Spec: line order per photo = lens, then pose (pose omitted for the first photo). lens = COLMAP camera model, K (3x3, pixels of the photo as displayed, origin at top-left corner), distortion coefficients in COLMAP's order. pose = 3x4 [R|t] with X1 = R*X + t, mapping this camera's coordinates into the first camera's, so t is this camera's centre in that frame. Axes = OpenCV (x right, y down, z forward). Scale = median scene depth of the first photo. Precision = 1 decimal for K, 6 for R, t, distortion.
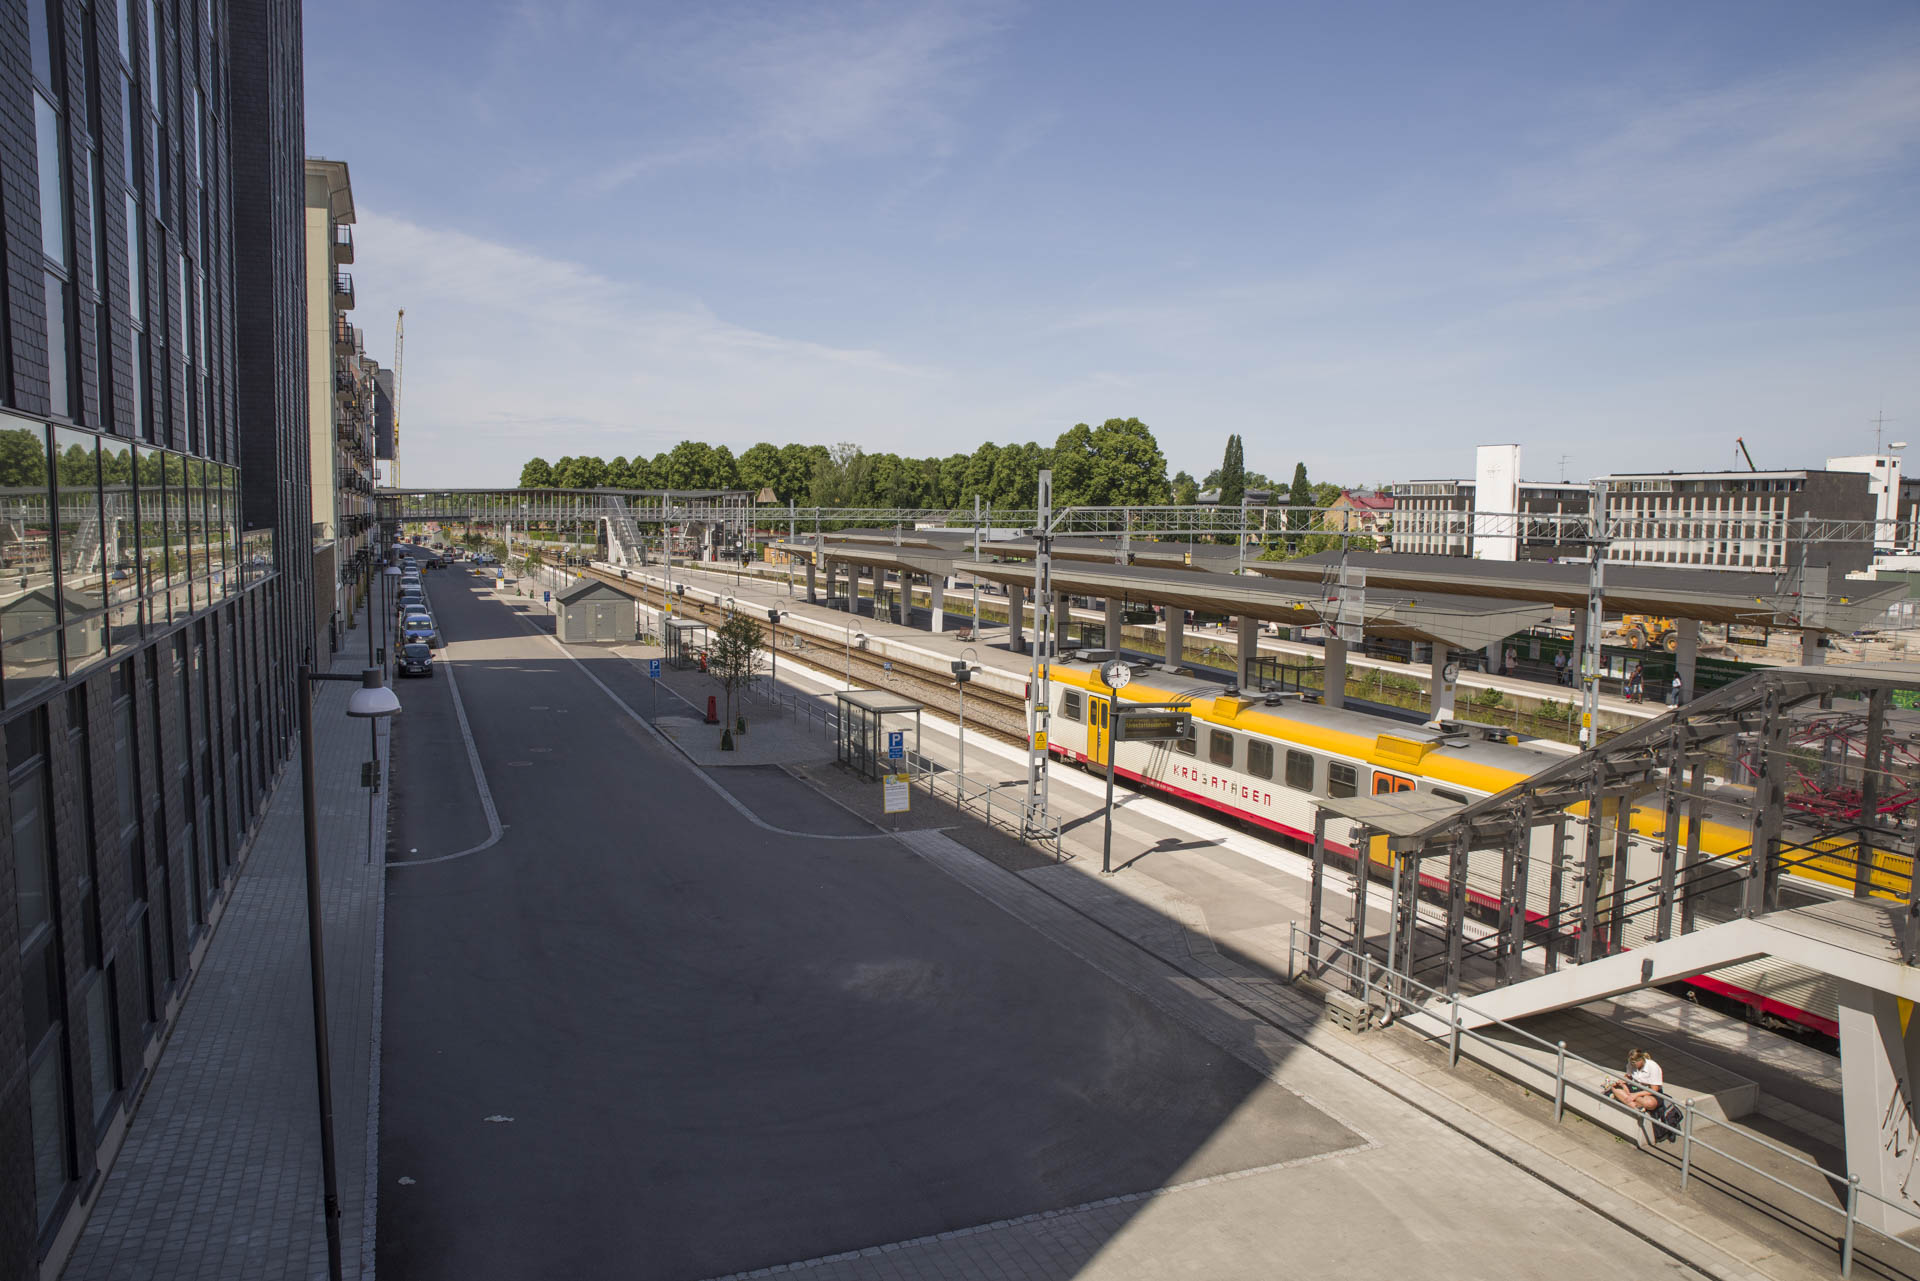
lens RADIAL K [[1296.2, 0, 966.5], [0, 1296.2, 637.2], [0, 0, 1]] dist [-0.051149, 0.011489]
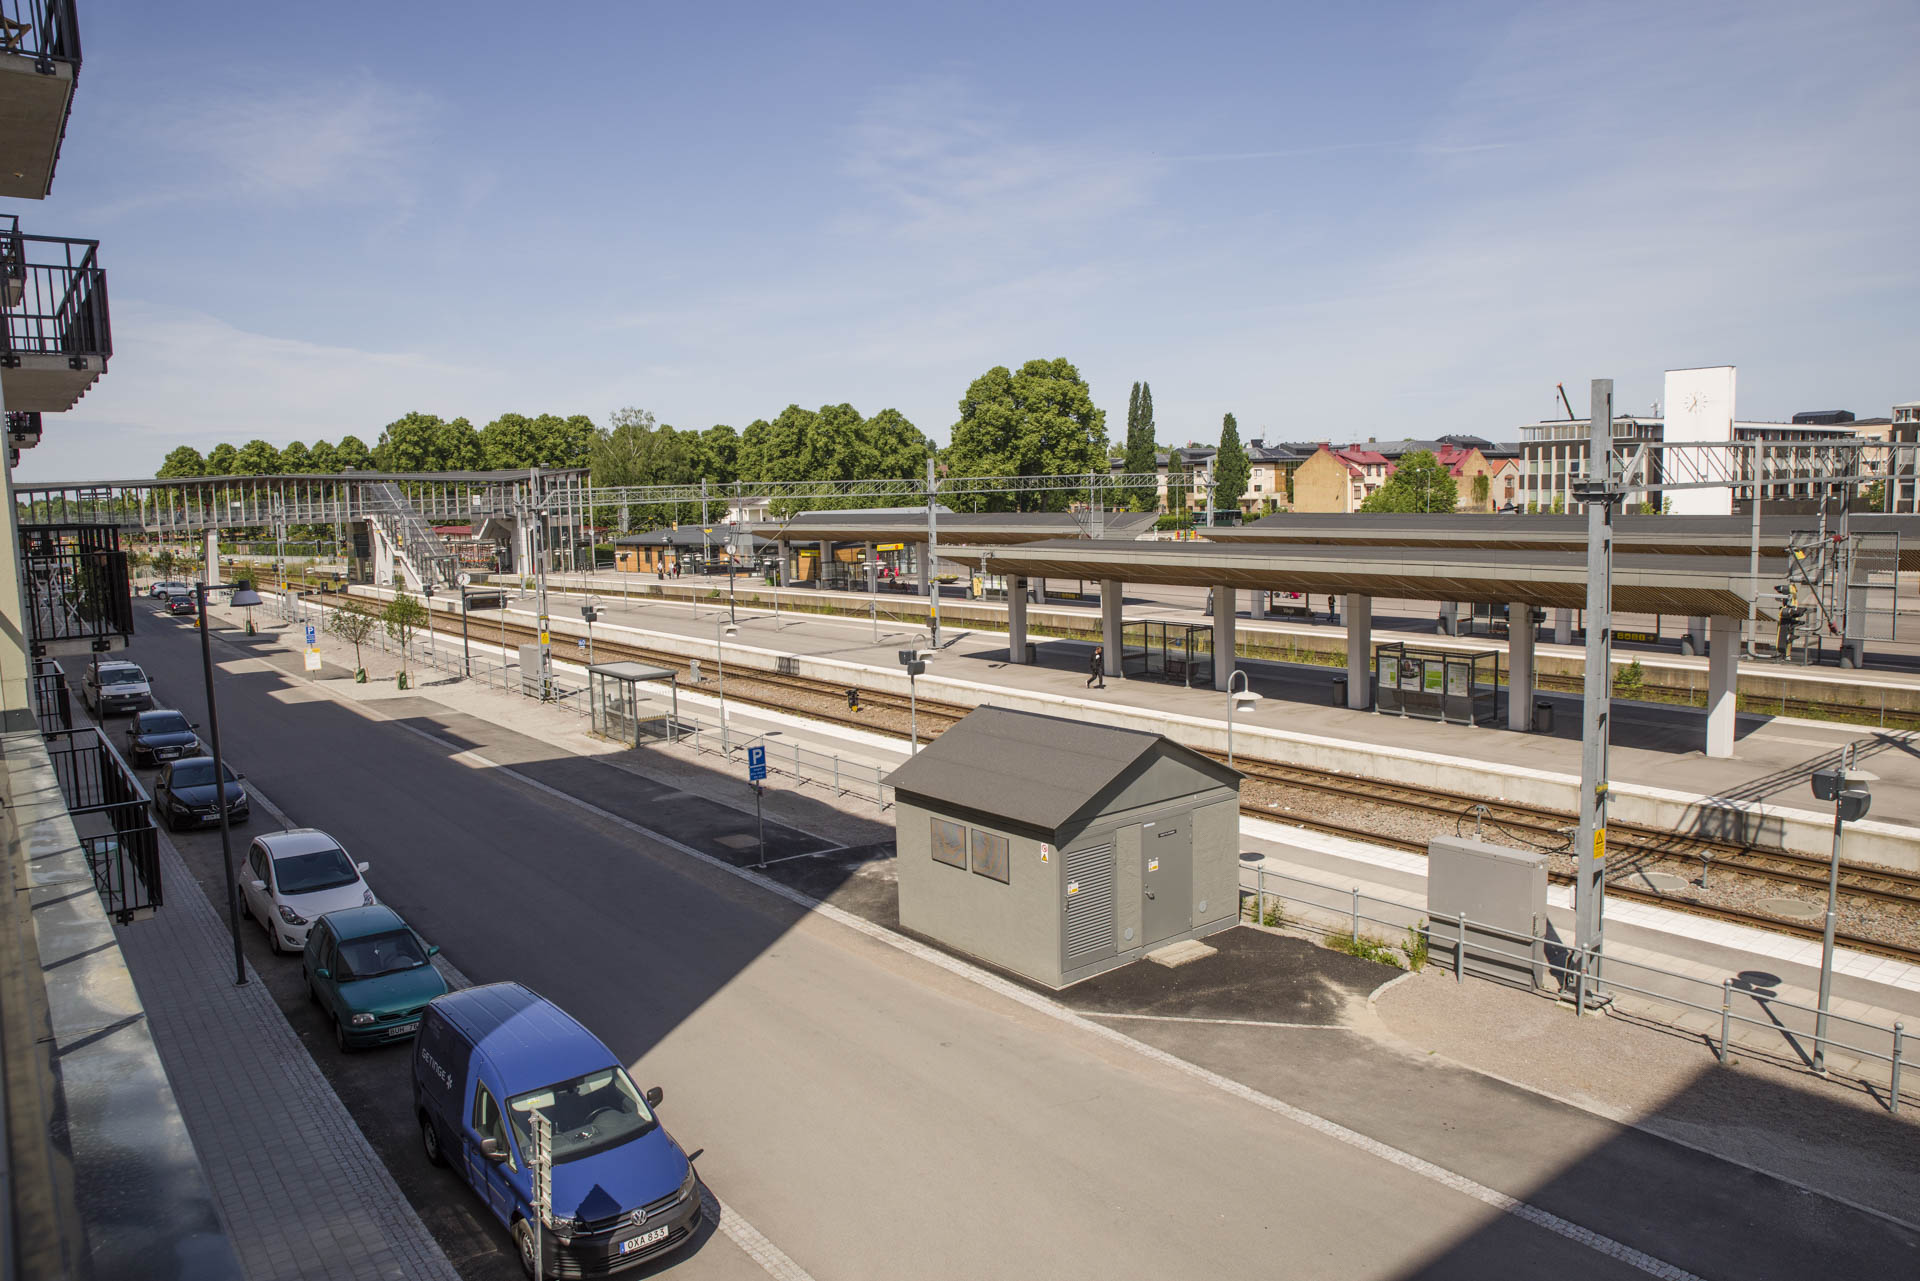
lens RADIAL K [[1296.2, 0, 945.8], [0, 1296.2, 646.6], [0, 0, 1]] dist [-0.051149, 0.011489]
pose [[0.969511, -0.068646, 0.235238, -0.099290], [0.063190, 0.997530, 0.030665, -0.018491], [-0.236762, -0.014865, 0.971454, 0.193281]]
